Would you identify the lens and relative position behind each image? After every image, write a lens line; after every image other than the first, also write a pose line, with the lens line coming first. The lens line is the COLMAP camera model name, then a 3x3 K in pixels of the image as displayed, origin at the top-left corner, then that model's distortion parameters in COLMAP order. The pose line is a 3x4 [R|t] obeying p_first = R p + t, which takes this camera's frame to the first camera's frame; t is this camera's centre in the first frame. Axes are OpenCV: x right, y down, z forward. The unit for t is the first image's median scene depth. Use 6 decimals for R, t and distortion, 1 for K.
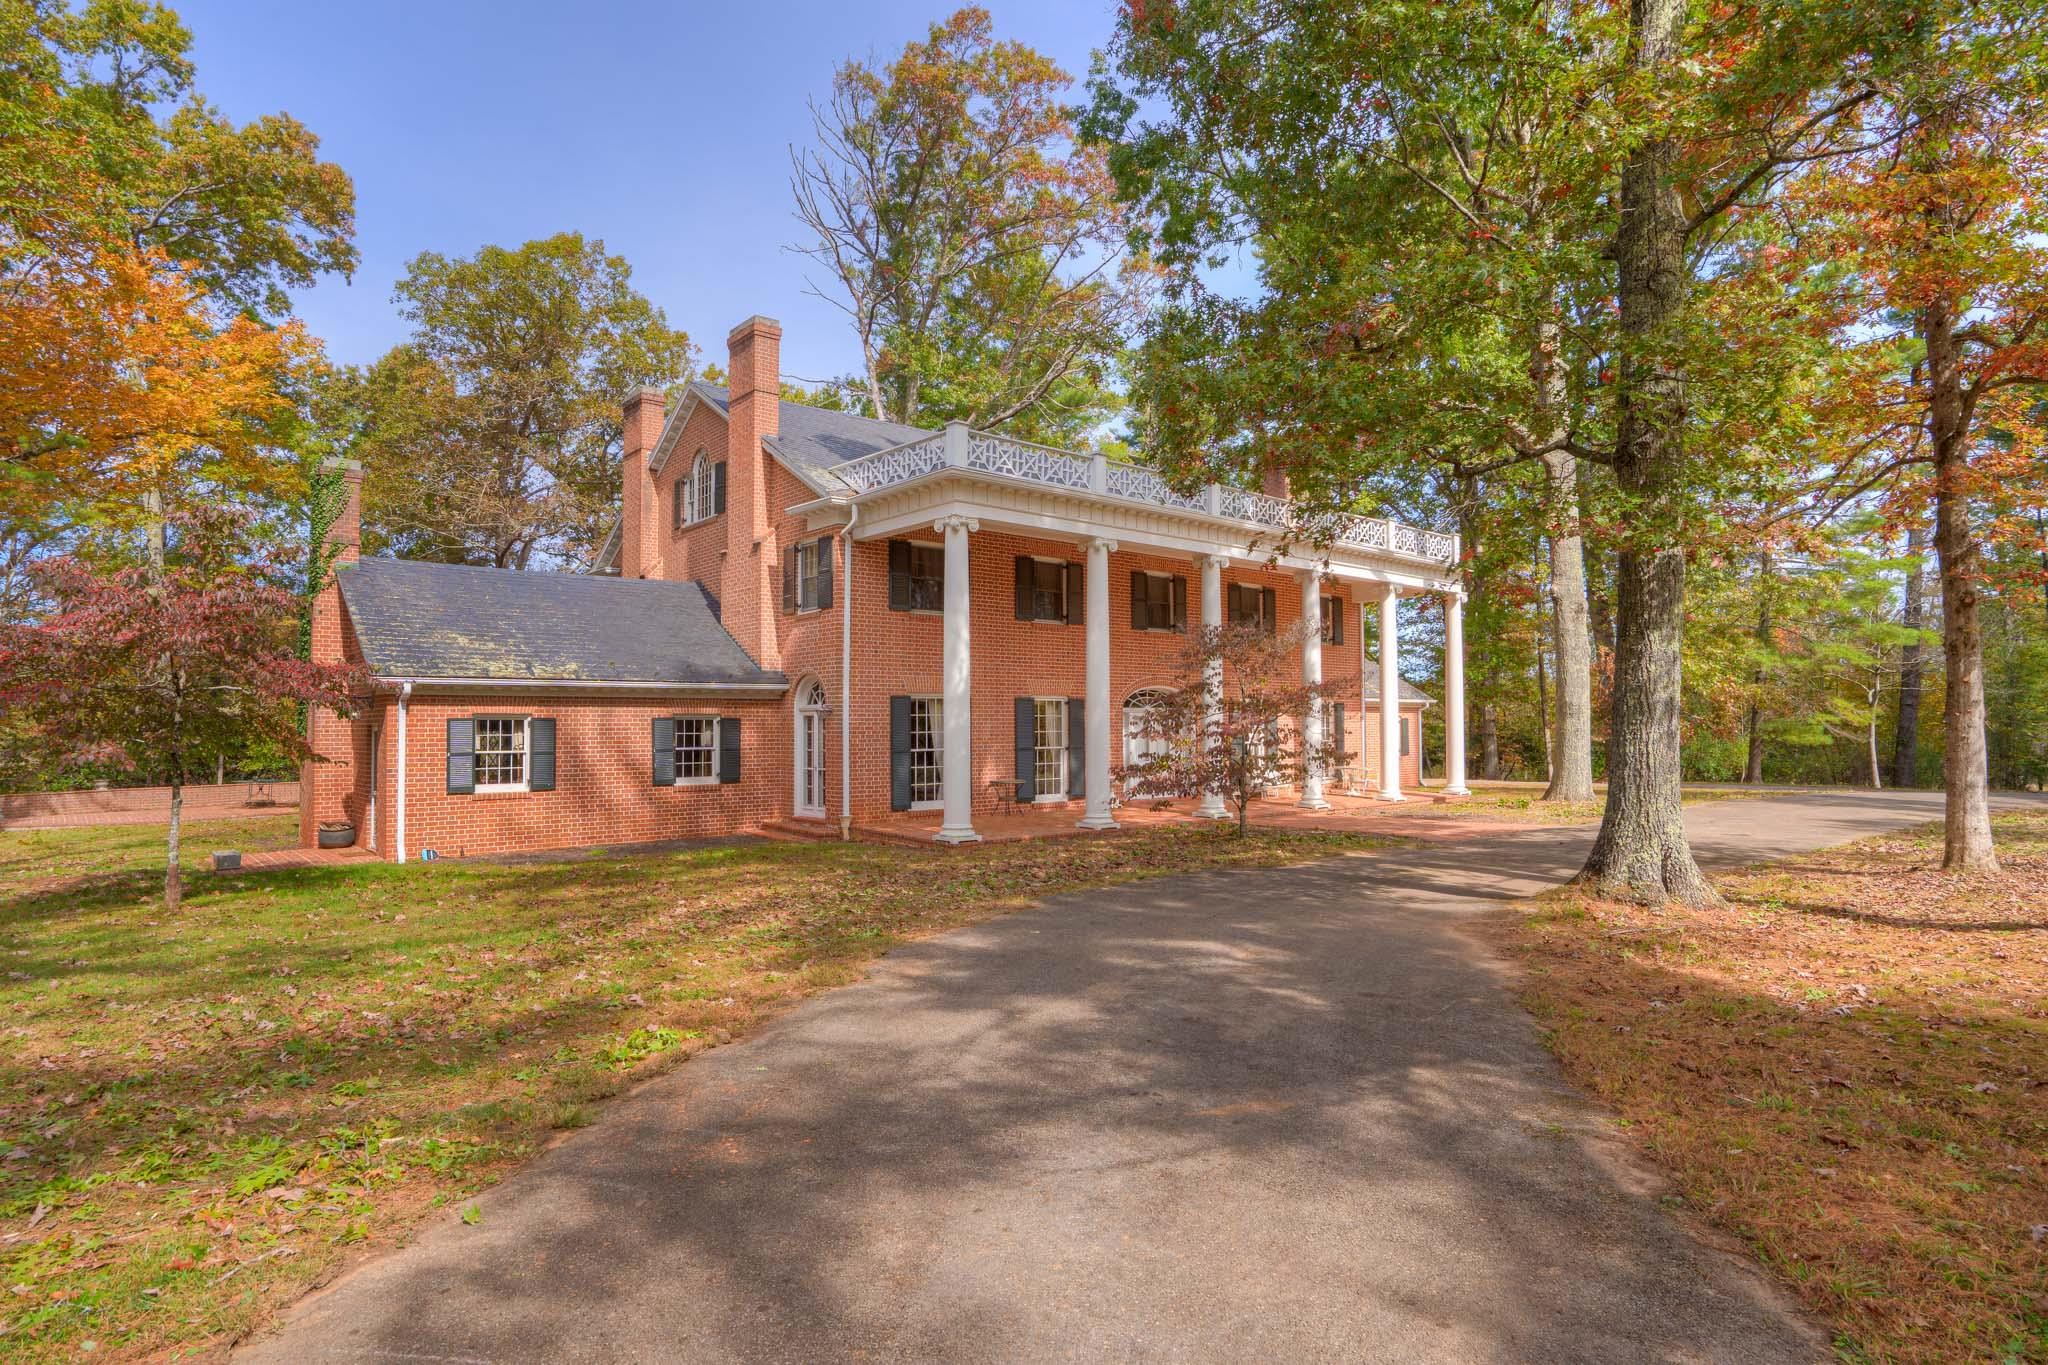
lens RADIAL K [[1086.2, 0, 1024.0], [0, 1086.2, 682.5], [0, 0, 1]] dist [-0.028416, 0.030253]
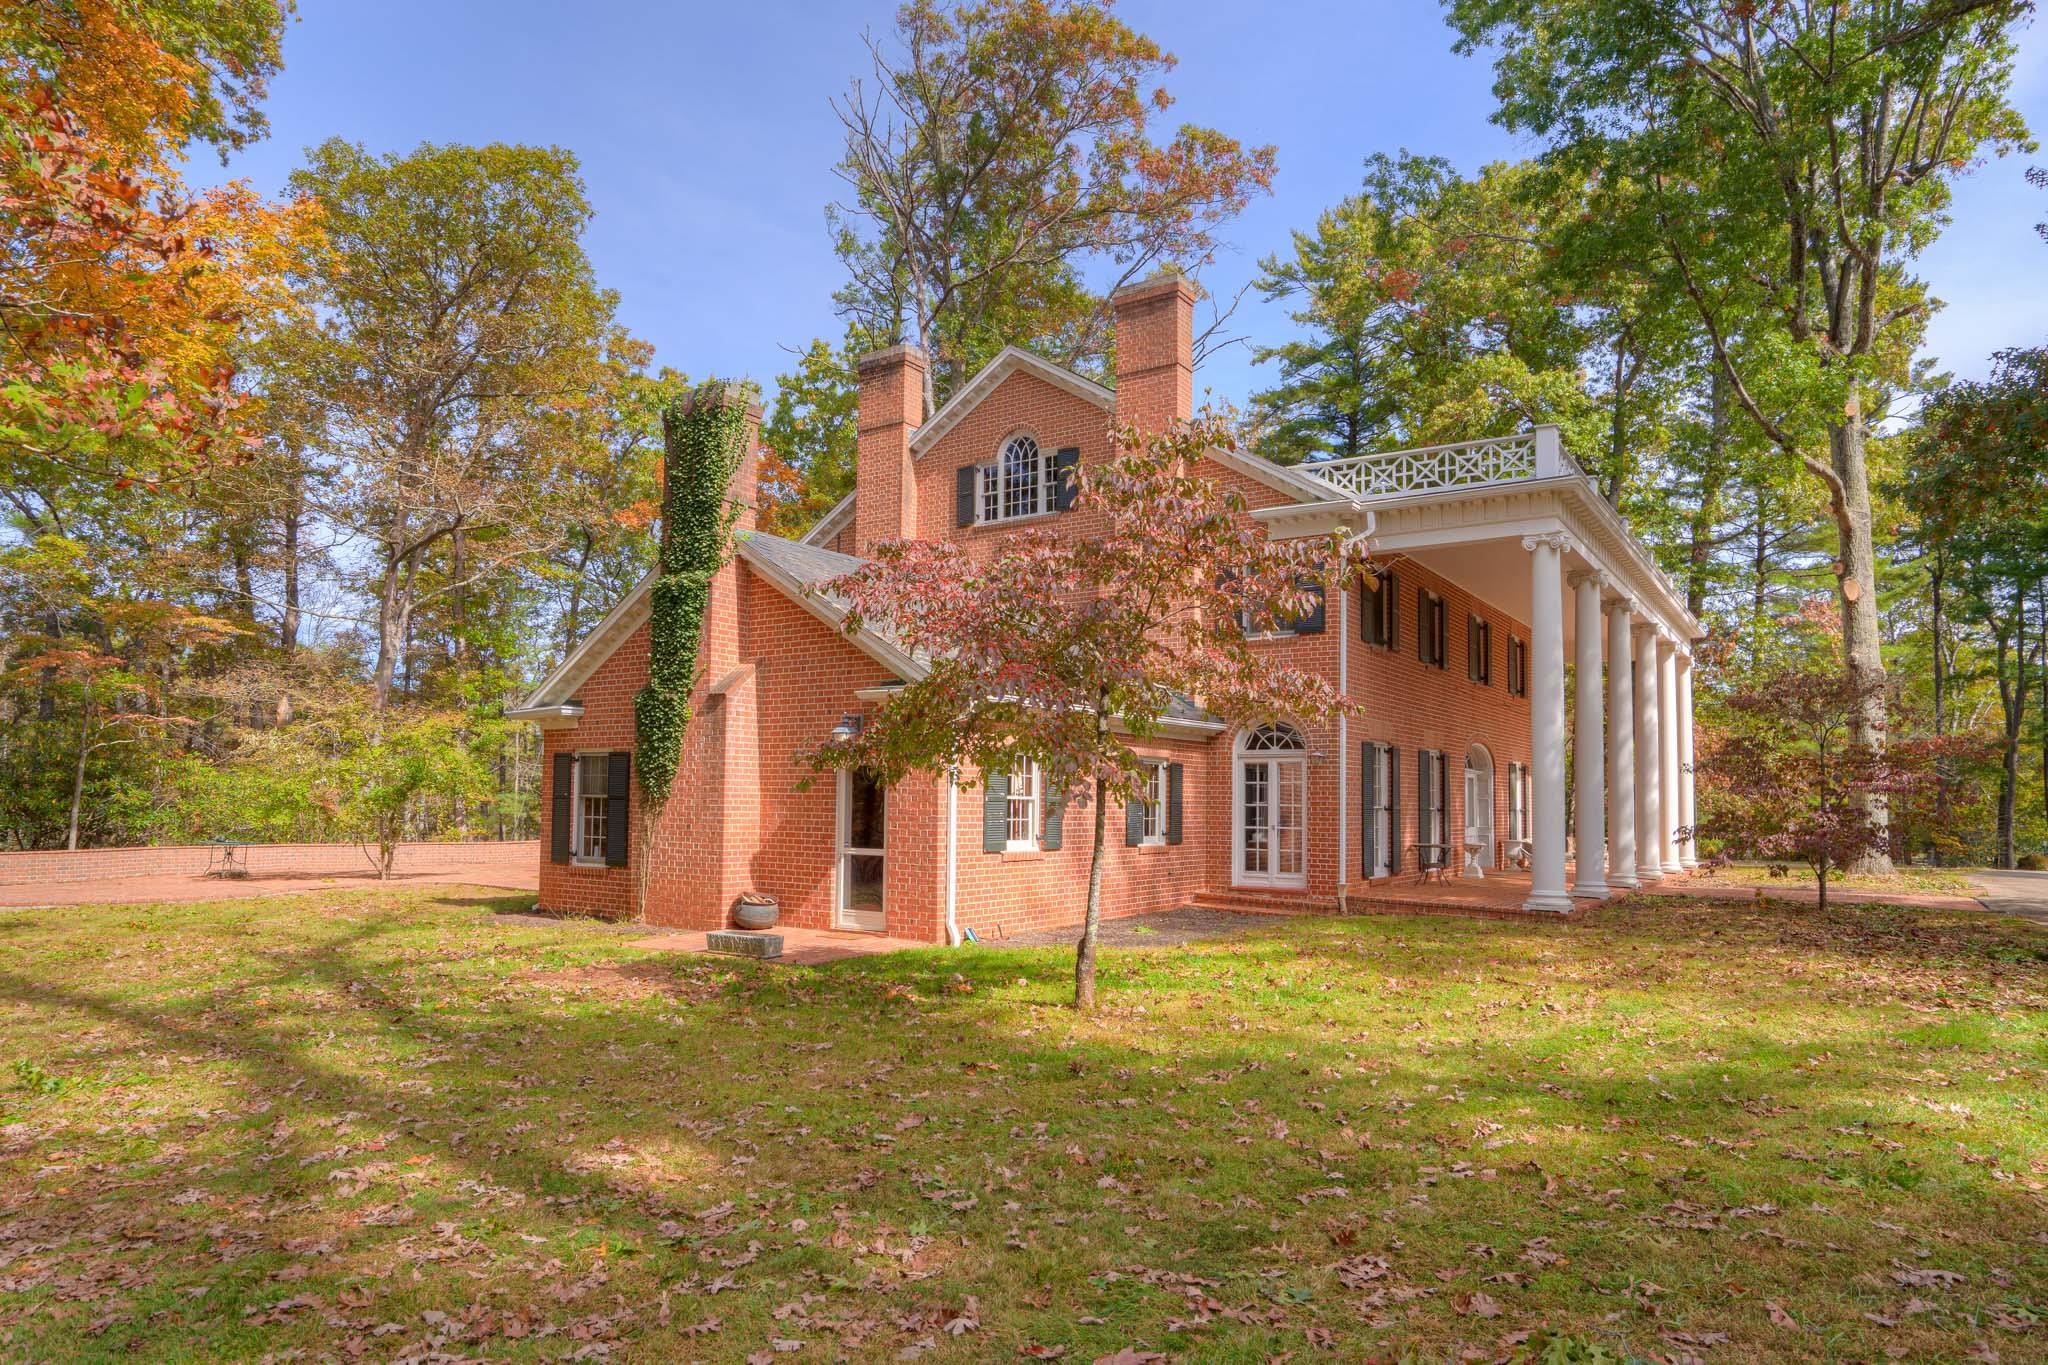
lens RADIAL K [[1193.3, 0, 1023.7], [0, 1193.3, 735.5], [0, 0, 1]] dist [-0.003819, -0.000496]
pose [[0.964337, 0.032305, 0.262697, -0.597632], [-0.028433, 0.999424, -0.018529, 0.031050], [-0.263145, 0.010399, 0.964700, 0.171248]]
